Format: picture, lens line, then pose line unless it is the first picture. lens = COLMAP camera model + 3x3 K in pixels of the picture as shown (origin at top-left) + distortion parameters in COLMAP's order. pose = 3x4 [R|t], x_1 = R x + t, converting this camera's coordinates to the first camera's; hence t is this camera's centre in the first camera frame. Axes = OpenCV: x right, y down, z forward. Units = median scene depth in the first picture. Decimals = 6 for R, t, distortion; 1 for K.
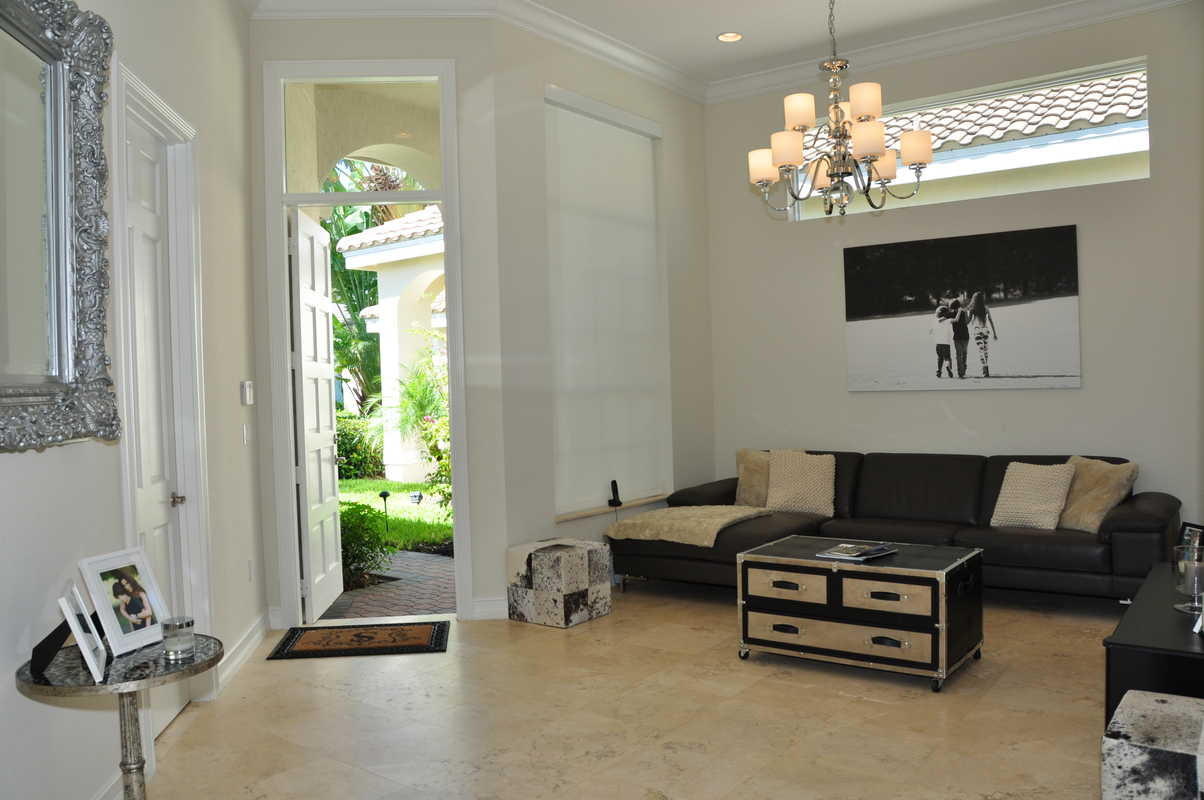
lens RADIAL K [[932.9, 0, 603.7], [0, 932.9, 402.4], [0, 0, 1]] dist [-0.153146, 0.097596]
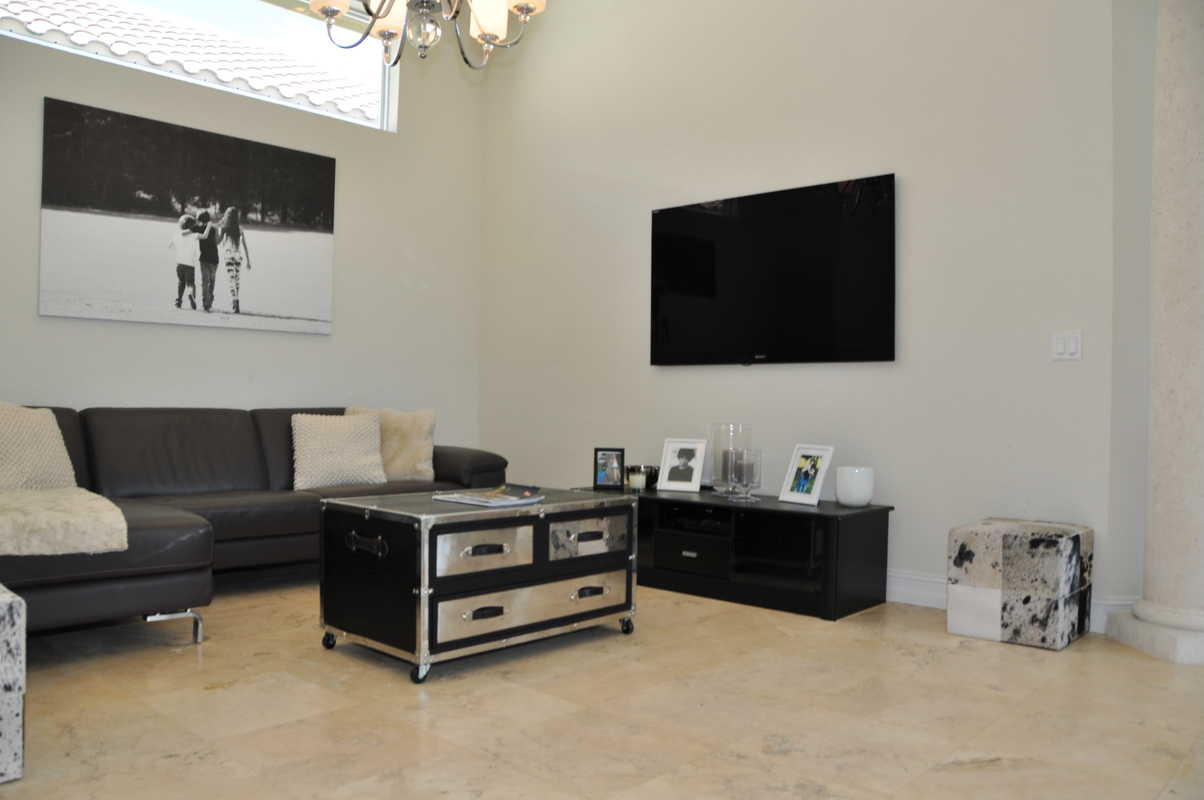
lens RADIAL K [[932.9, 0, 604.4], [0, 932.9, 401.5], [0, 0, 1]] dist [-0.153146, 0.097596]
pose [[0.102523, 0.030609, 0.994260, -0.348317], [0.003248, 0.999511, -0.031105, 0.076831], [-0.994725, 0.006419, 0.102374, 0.594115]]
